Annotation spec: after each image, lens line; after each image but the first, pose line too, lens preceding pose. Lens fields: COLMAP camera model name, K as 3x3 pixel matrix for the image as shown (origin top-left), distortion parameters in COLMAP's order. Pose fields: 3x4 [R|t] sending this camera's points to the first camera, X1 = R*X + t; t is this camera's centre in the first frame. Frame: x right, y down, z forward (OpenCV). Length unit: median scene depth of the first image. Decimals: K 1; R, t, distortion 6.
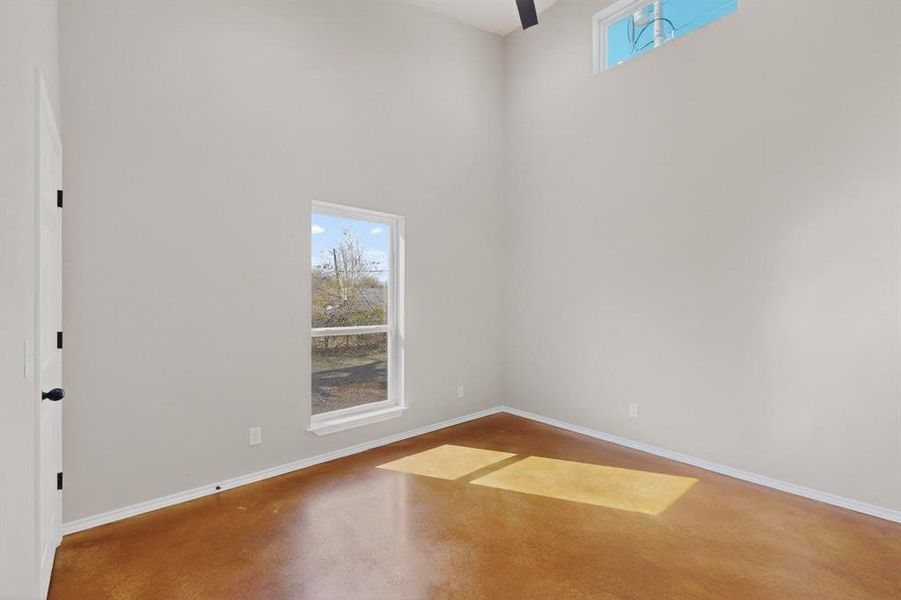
lens RADIAL K [[390.8, 0, 453.8], [0, 390.8, 301.1], [0, 0, 1]] dist [-0.008390, 0.002091]
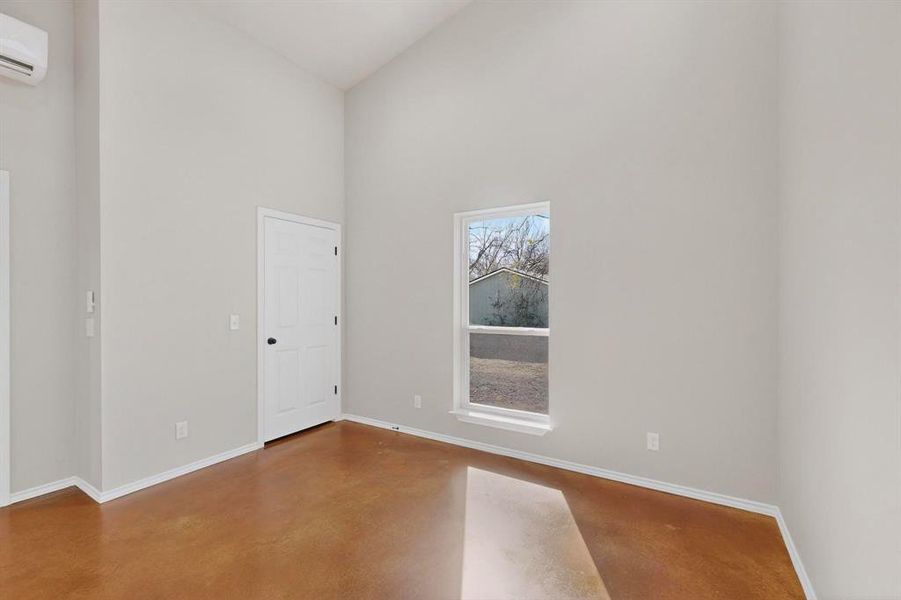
lens RADIAL K [[390.8, 0, 456.1], [0, 390.8, 298.1], [0, 0, 1]] dist [-0.008390, 0.002091]
pose [[0.285879, -0.007849, -0.958234, 0.709480], [-0.002638, 0.999956, -0.008978, 0.001666], [0.958262, 0.005094, 0.285846, 0.645765]]
